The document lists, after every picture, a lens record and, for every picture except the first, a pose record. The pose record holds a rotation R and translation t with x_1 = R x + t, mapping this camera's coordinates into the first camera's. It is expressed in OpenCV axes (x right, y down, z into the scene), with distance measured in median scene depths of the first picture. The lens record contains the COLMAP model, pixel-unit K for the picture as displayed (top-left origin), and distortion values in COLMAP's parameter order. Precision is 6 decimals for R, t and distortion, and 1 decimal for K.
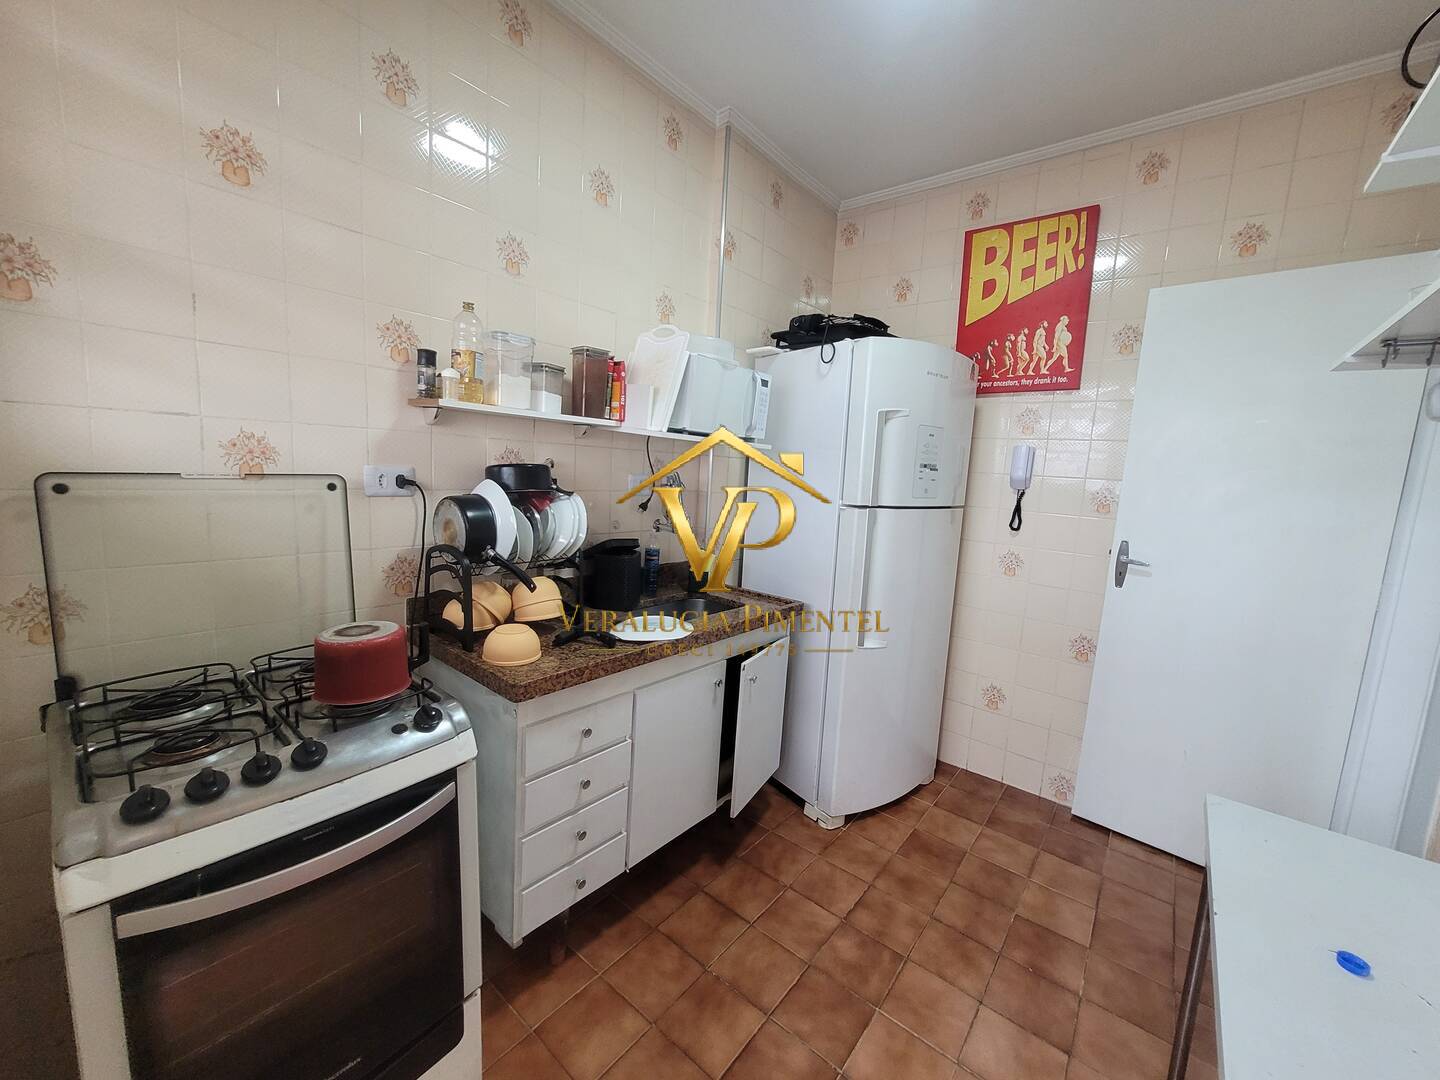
lens RADIAL K [[565.6, 0, 723.9], [0, 565.6, 542.9], [0, 0, 1]] dist [-0.001720, 0.000063]
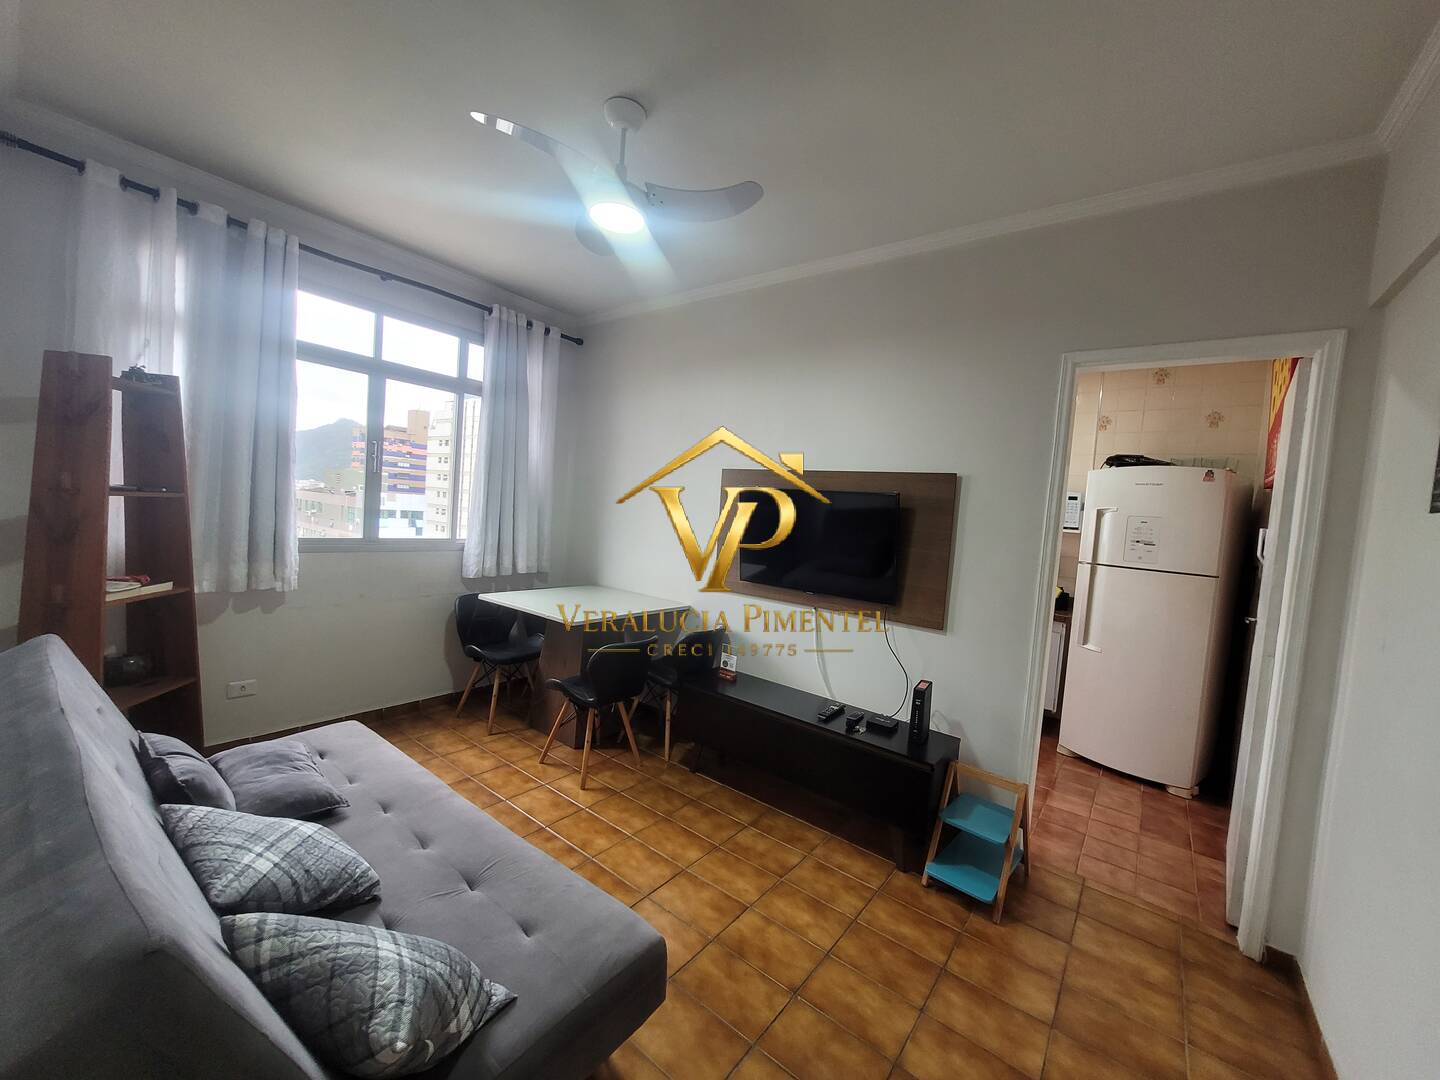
lens RADIAL K [[565.6, 0, 729.5], [0, 565.6, 545.5], [0, 0, 1]] dist [-0.001720, 0.000063]
pose [[0.036894, 0.013908, -0.999222, 1.944323], [-0.216723, 0.976217, 0.005586, 0.113018], [0.975536, 0.216348, 0.039031, -0.164552]]
